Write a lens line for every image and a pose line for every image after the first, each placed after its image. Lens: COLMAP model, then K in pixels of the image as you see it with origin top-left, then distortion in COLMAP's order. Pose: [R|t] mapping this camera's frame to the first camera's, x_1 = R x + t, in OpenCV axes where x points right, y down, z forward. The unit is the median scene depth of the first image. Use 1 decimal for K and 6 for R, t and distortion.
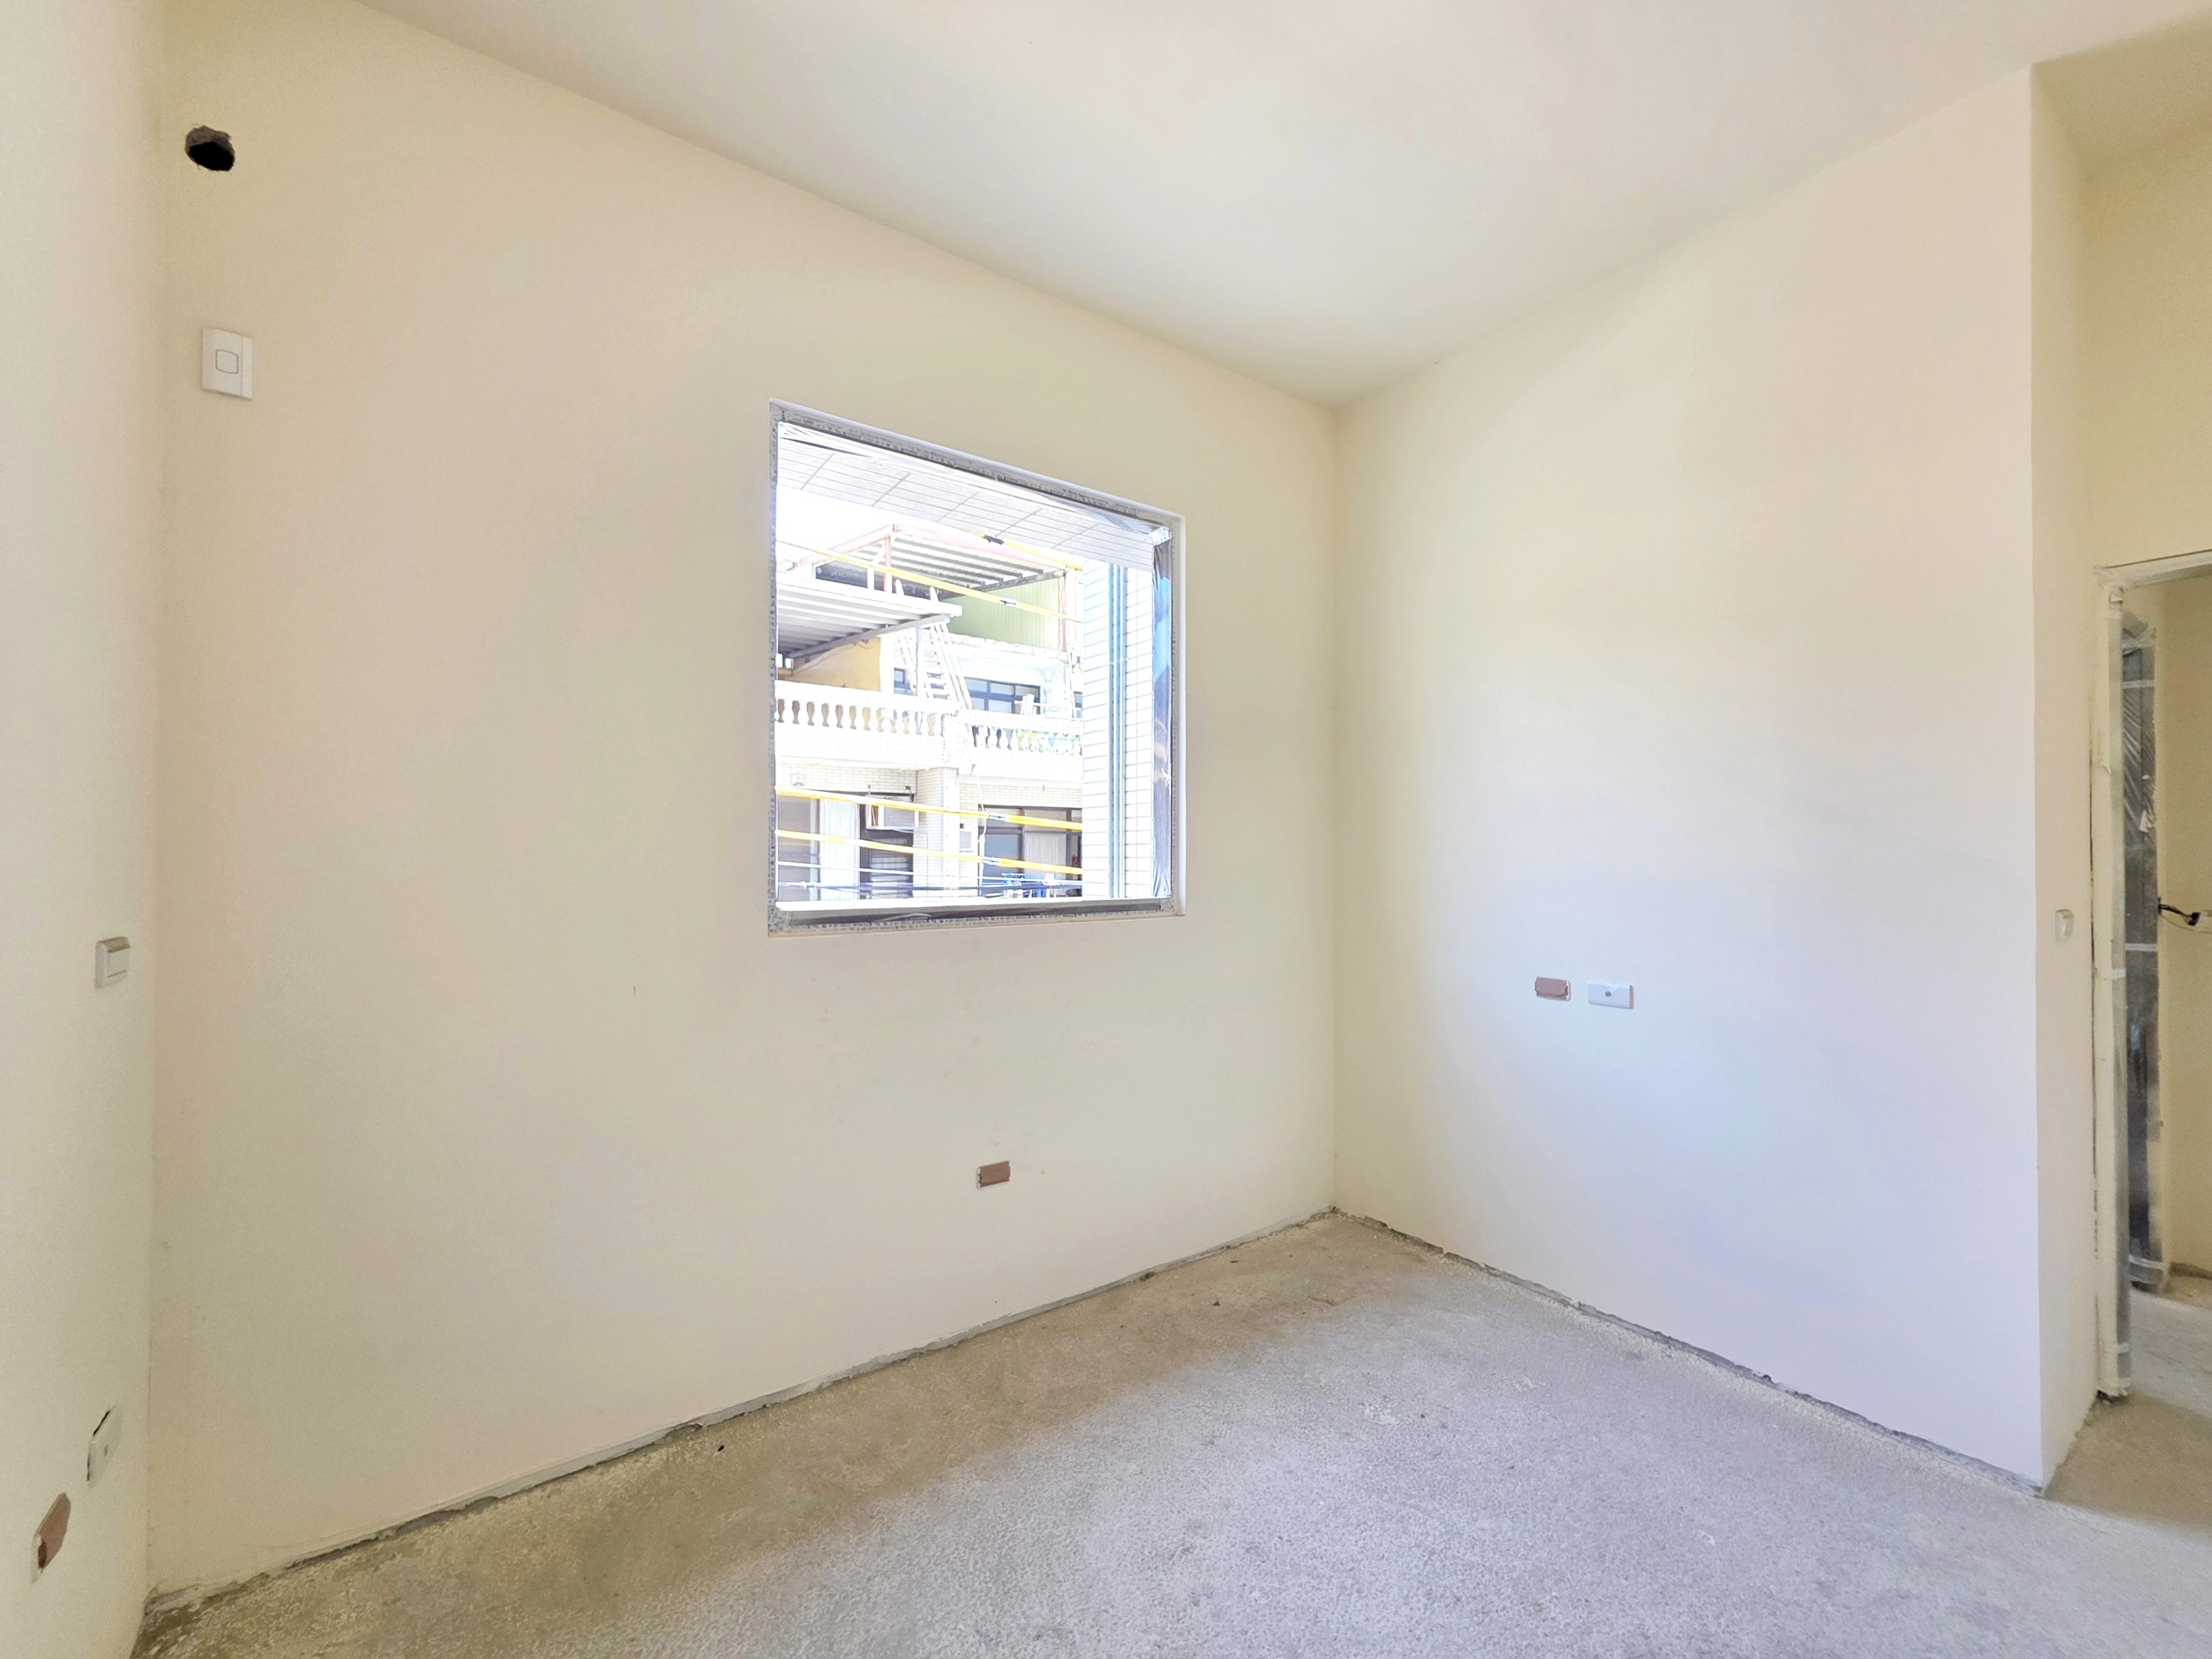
lens RADIAL K [[891.1, 0, 1107.3], [0, 891.1, 836.8], [0, 0, 1]] dist [-0.000433, 0.000347]
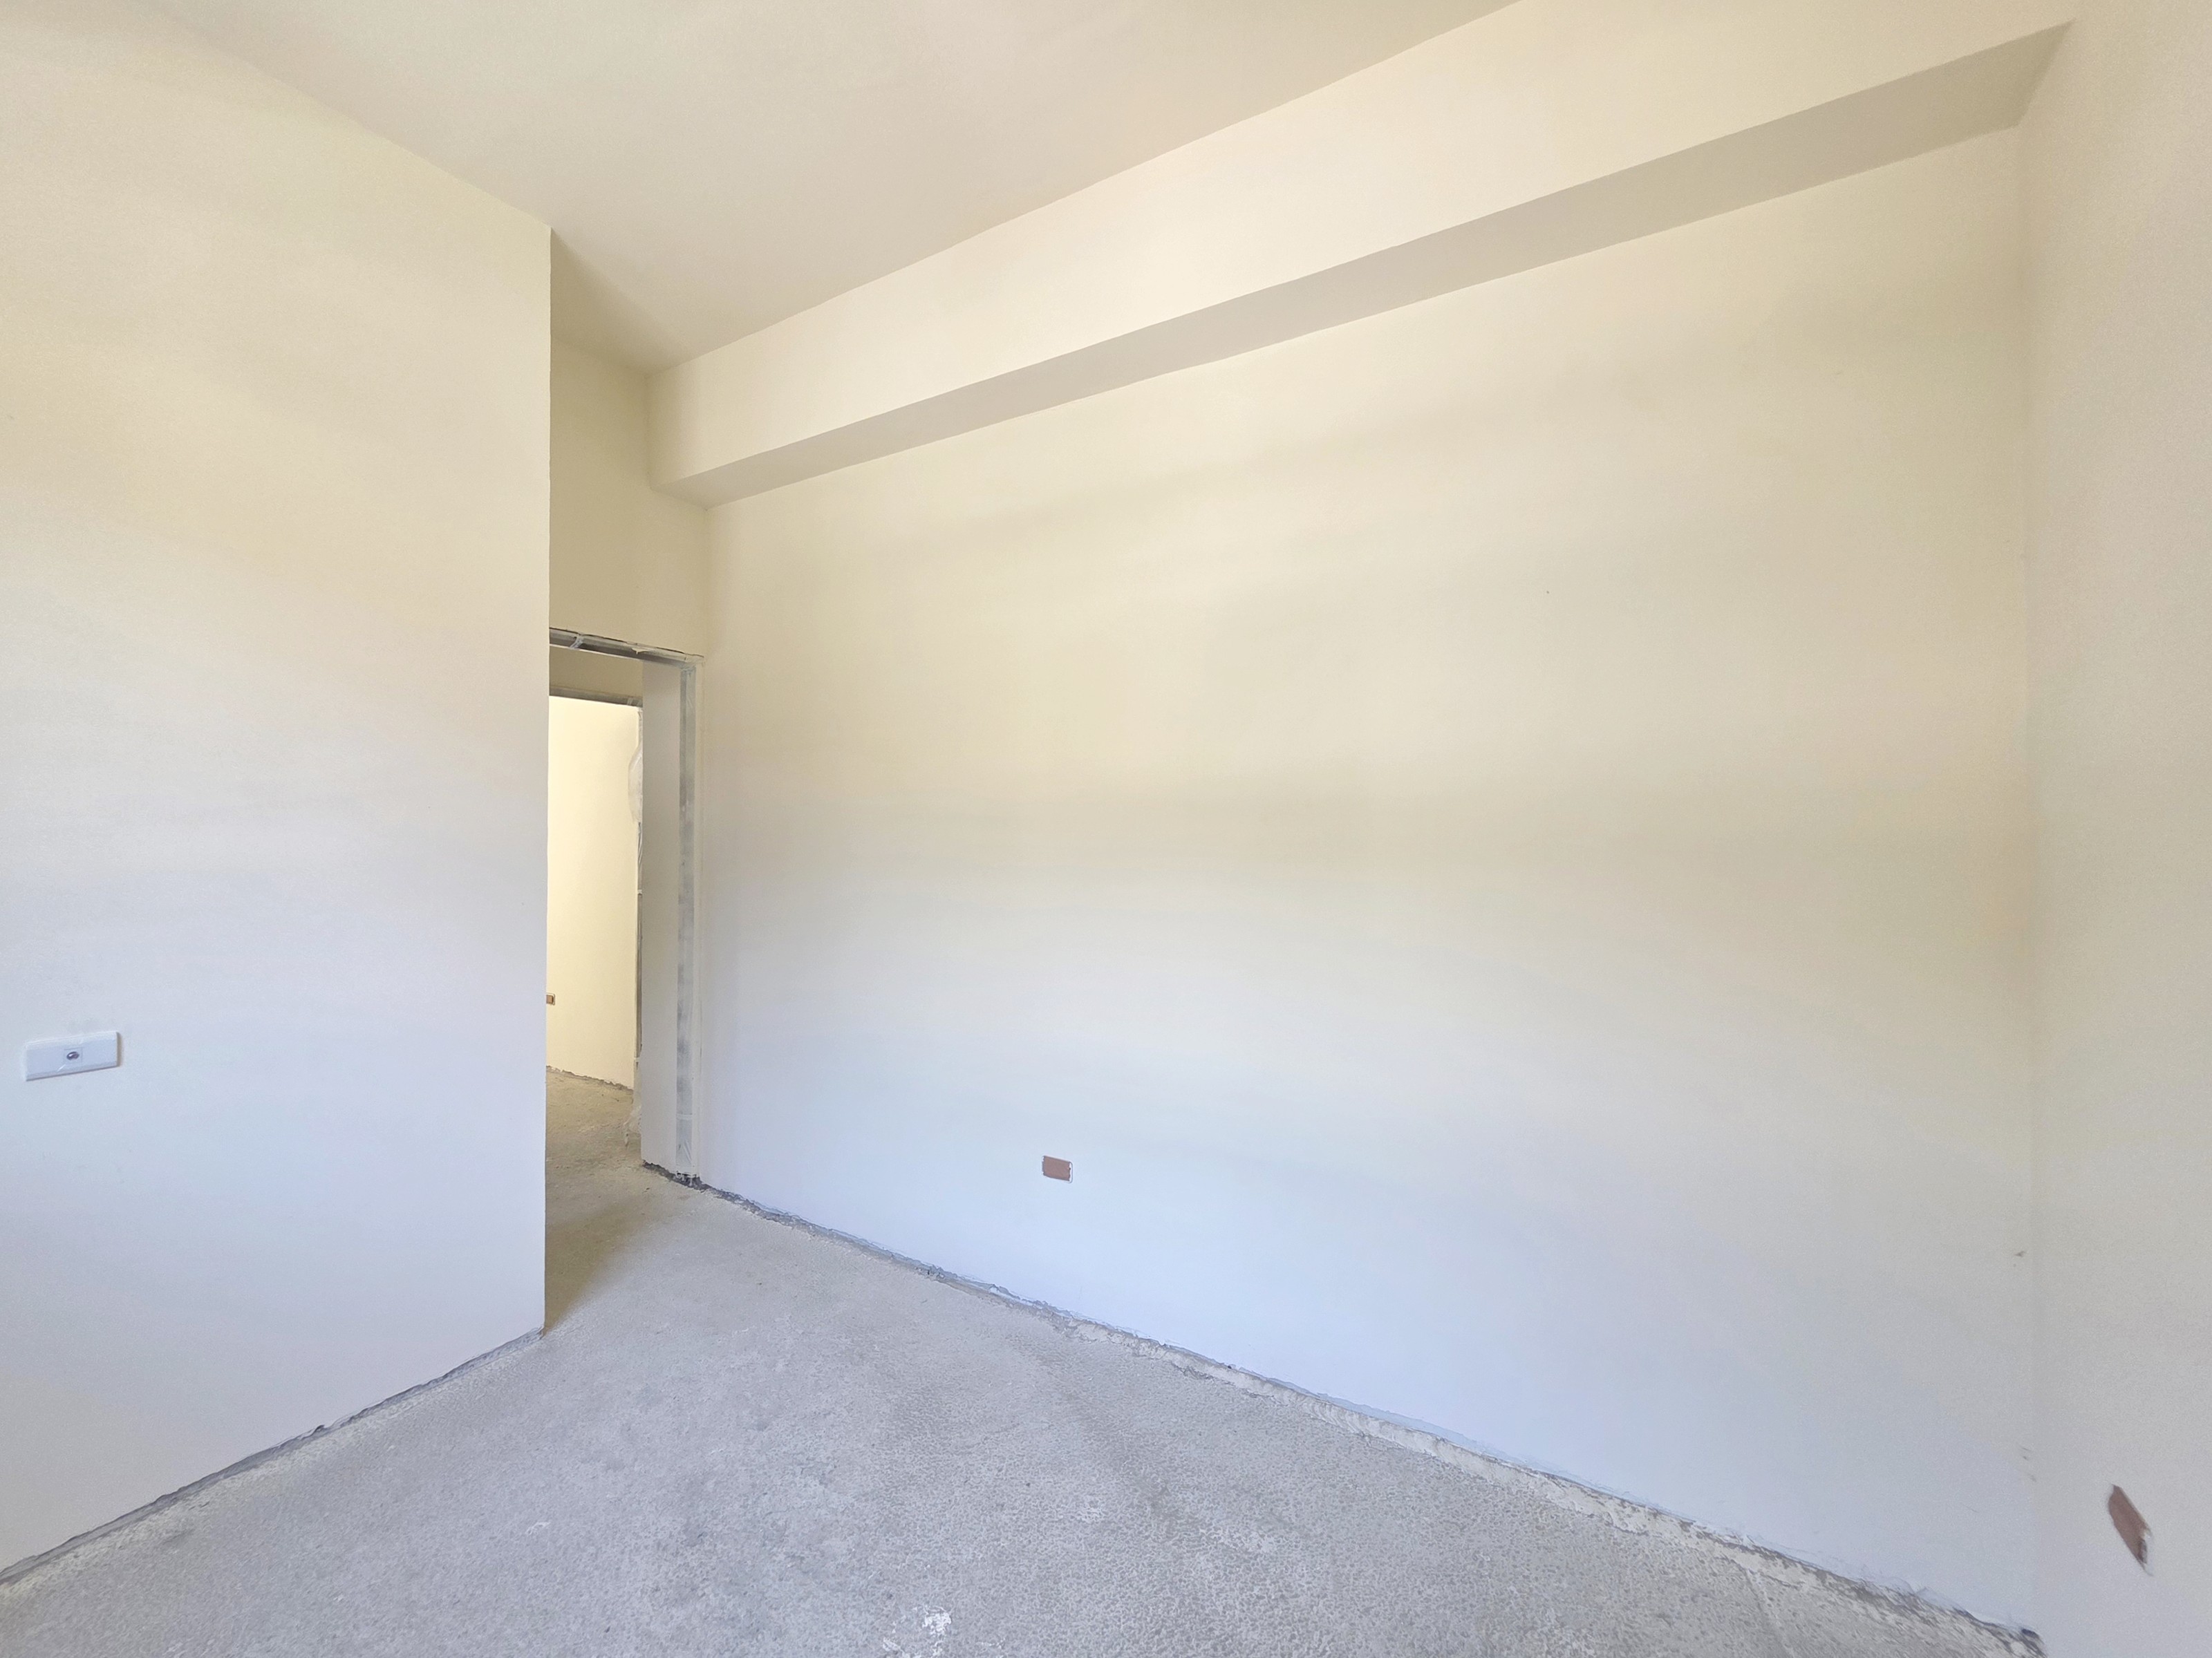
lens RADIAL K [[891.0, 0, 1107.3], [0, 891.0, 831.0], [0, 0, 1]] dist [-0.000433, 0.000347]
pose [[-0.370738, -0.001929, 0.928735, -0.406233], [-0.014995, 0.999880, -0.003909, 0.003048], [-0.928616, -0.015375, -0.370723, 0.660457]]
